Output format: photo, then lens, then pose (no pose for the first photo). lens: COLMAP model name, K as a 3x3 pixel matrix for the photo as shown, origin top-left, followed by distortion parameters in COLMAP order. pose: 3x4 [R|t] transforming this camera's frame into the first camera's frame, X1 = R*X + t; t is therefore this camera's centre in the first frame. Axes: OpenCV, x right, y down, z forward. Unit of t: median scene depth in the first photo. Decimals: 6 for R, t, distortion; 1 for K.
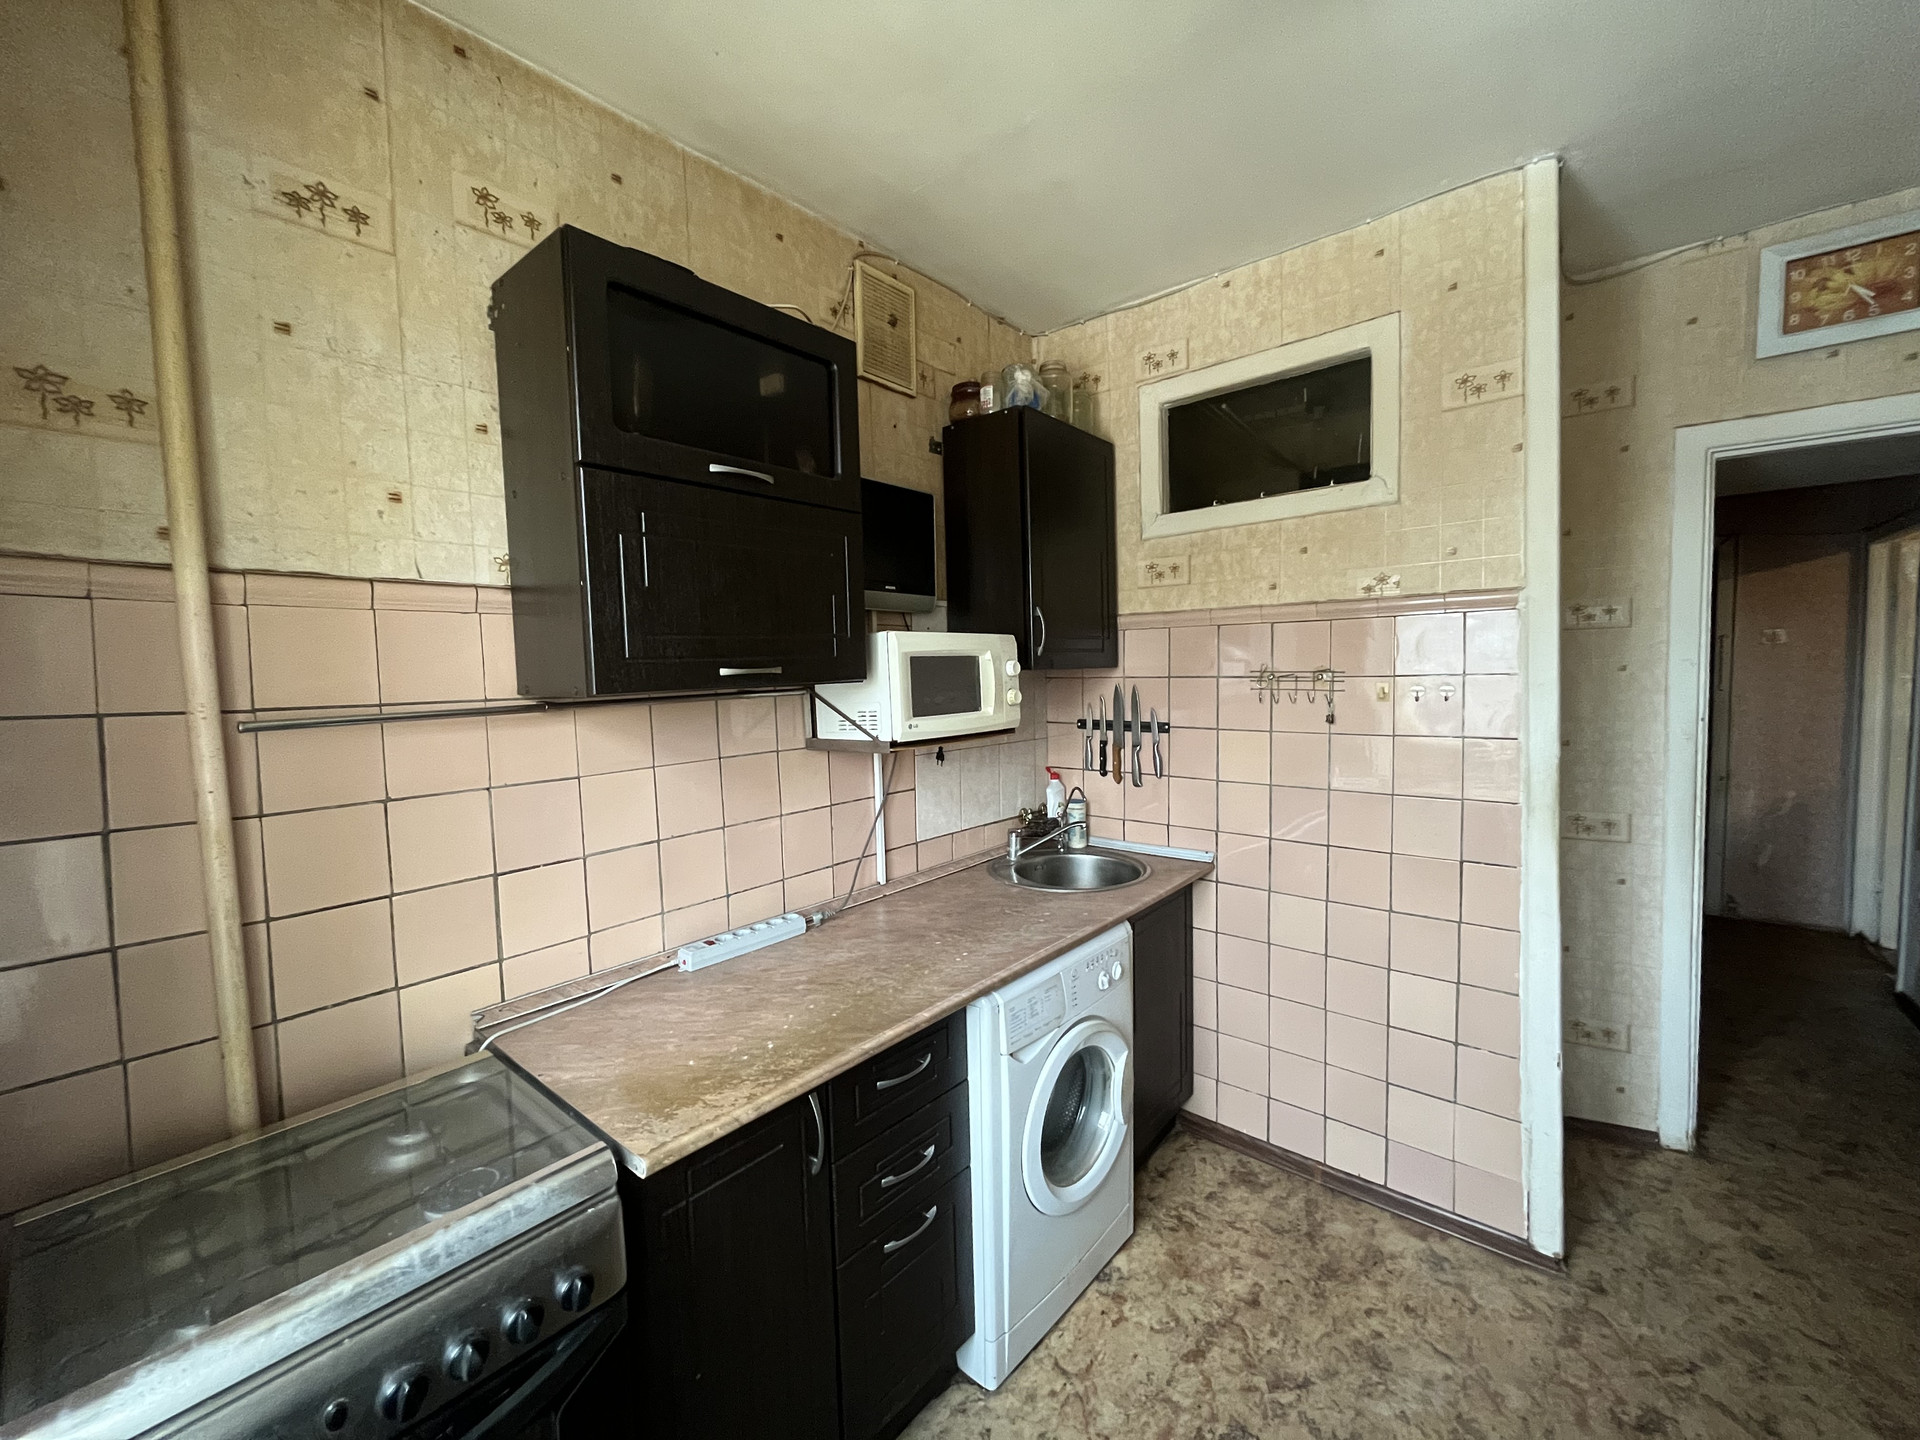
lens RADIAL K [[769.2, 0, 959.0], [0, 769.2, 714.0], [0, 0, 1]] dist [-0.004265, -0.000043]
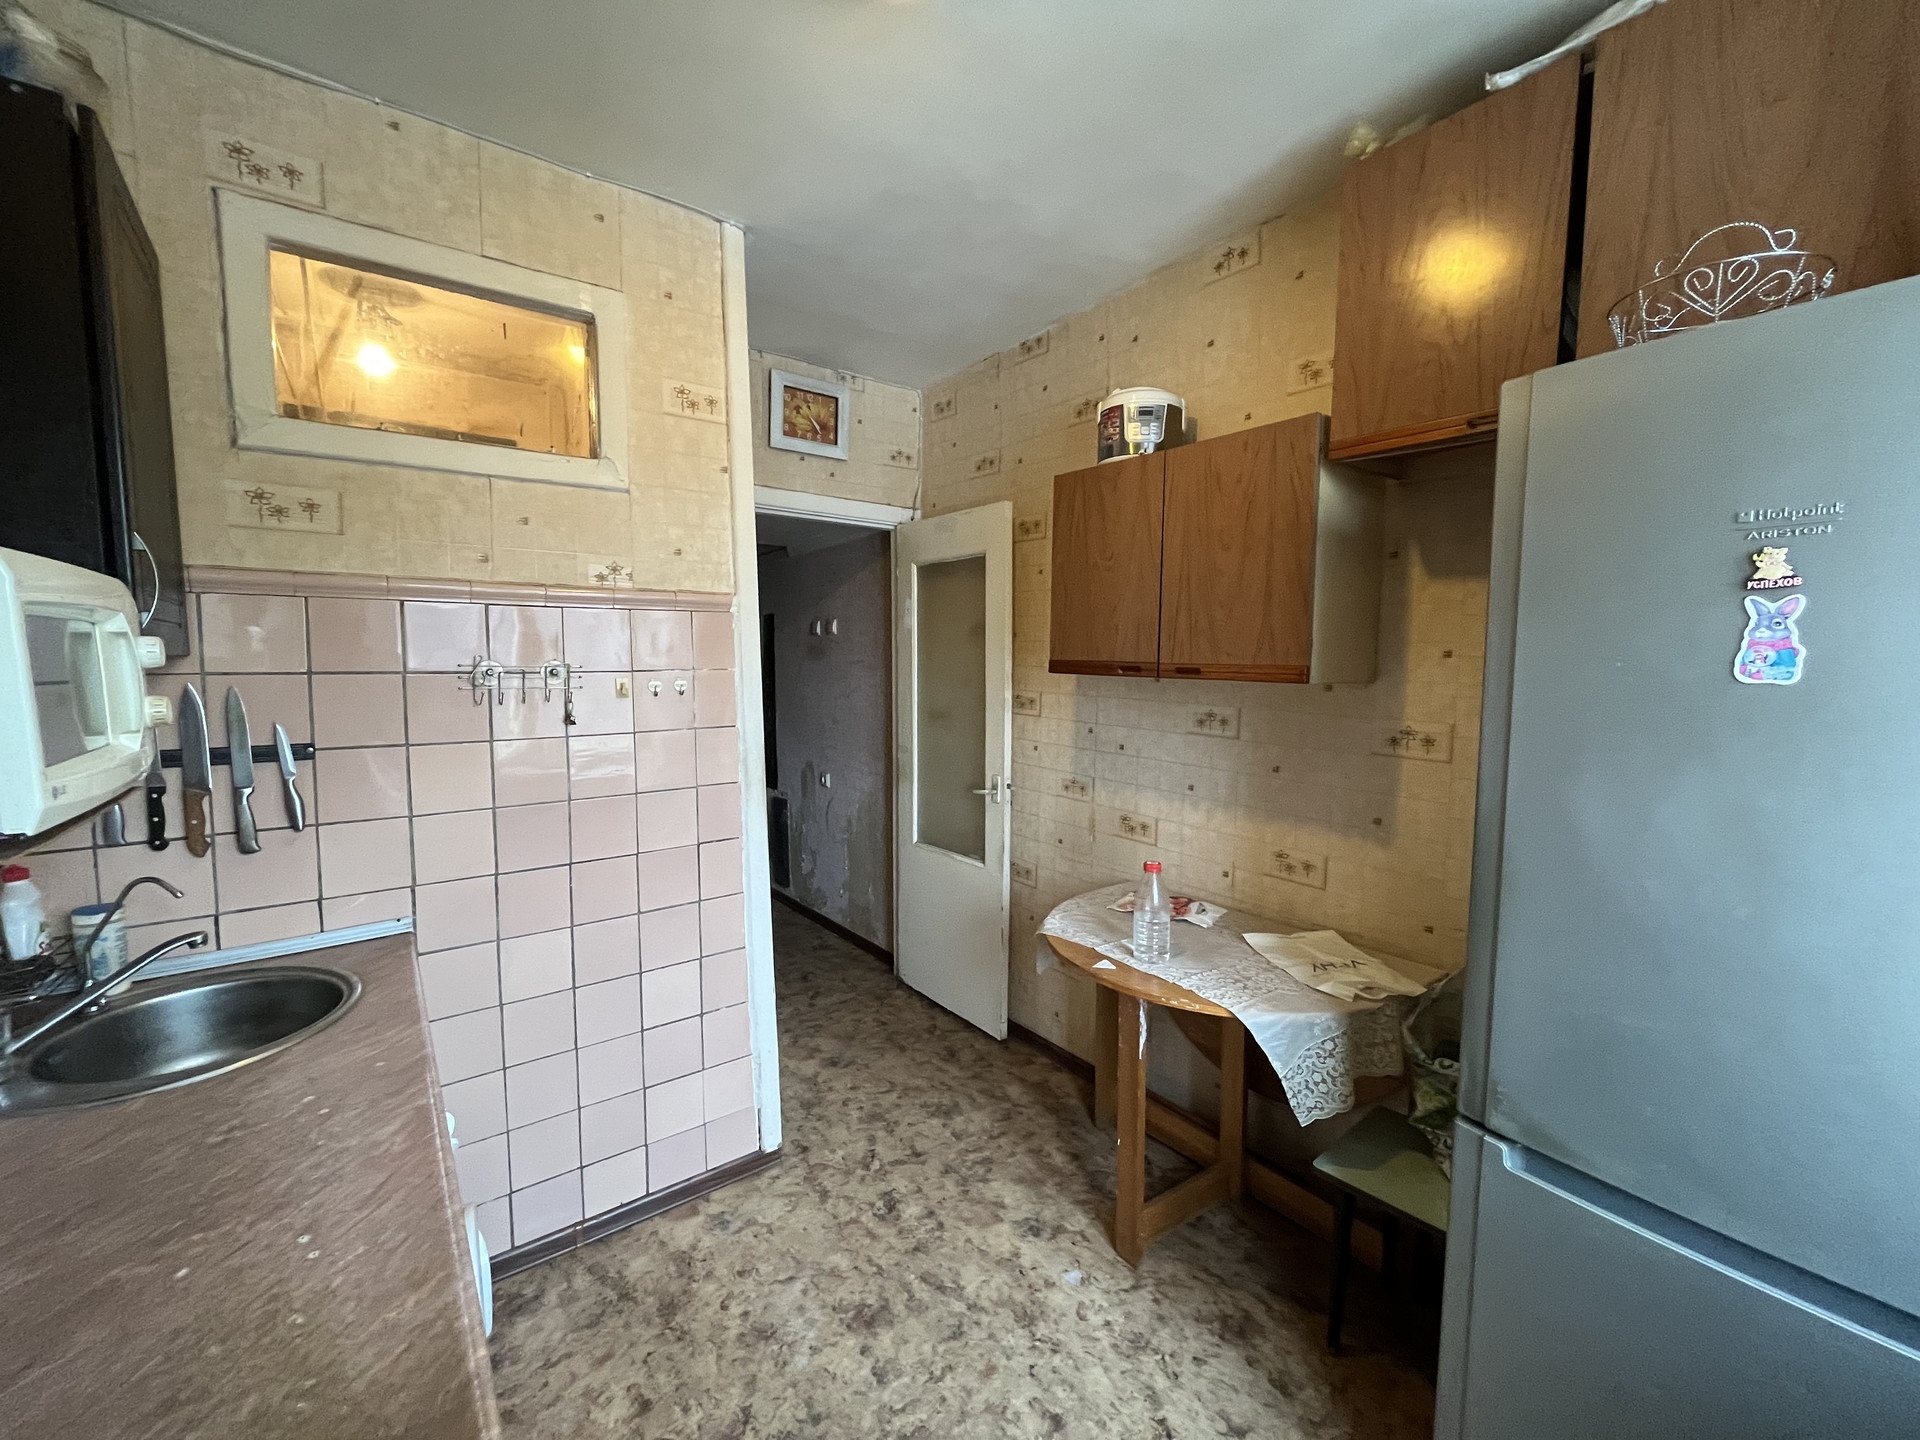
lens RADIAL K [[769.2, 0, 959.0], [0, 769.2, 714.0], [0, 0, 1]] dist [-0.004265, -0.000043]
pose [[0.210253, -0.050356, 0.976349, -0.306830], [0.052475, 0.997814, 0.040162, -0.013471], [-0.976238, 0.042790, 0.212436, 0.410299]]
